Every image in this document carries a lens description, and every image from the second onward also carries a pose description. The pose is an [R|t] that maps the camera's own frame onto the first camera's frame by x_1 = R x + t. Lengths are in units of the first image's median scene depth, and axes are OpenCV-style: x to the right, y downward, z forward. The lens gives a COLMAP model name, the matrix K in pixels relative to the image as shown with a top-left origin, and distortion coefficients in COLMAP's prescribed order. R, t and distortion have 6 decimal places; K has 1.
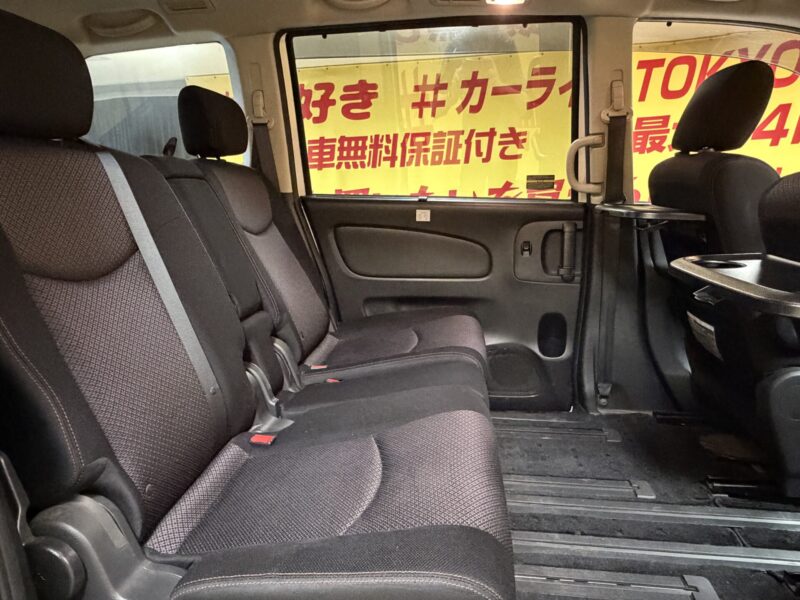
lens RADIAL K [[553.1, 0, 422.5], [0, 553.1, 277.2], [0, 0, 1]] dist [0.016287, -0.017829]
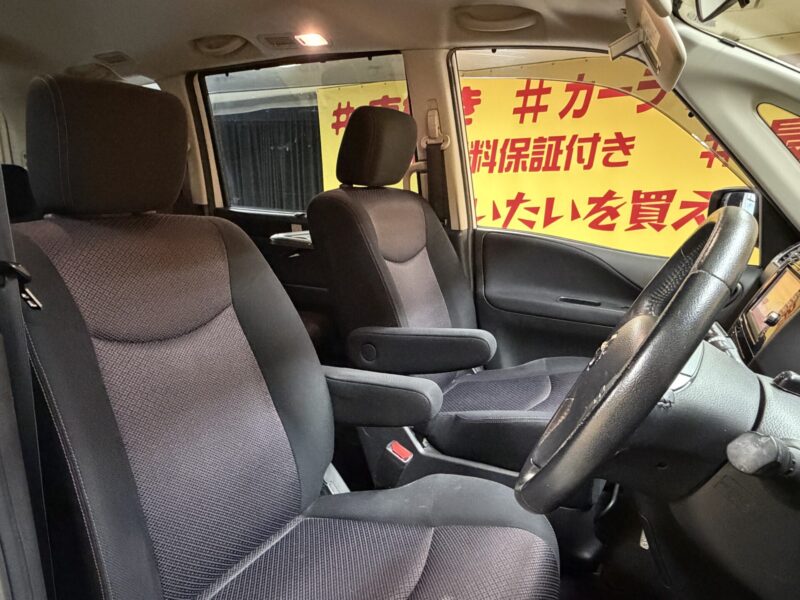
lens RADIAL K [[553.1, 0, 390.4], [0, 553.1, 273.5], [0, 0, 1]] dist [0.016287, -0.017829]
pose [[0.937130, 0.078155, -0.340115, 0.135142], [-0.080501, 0.996728, 0.007232, -0.010818], [0.339568, 0.020603, 0.940356, 0.002553]]
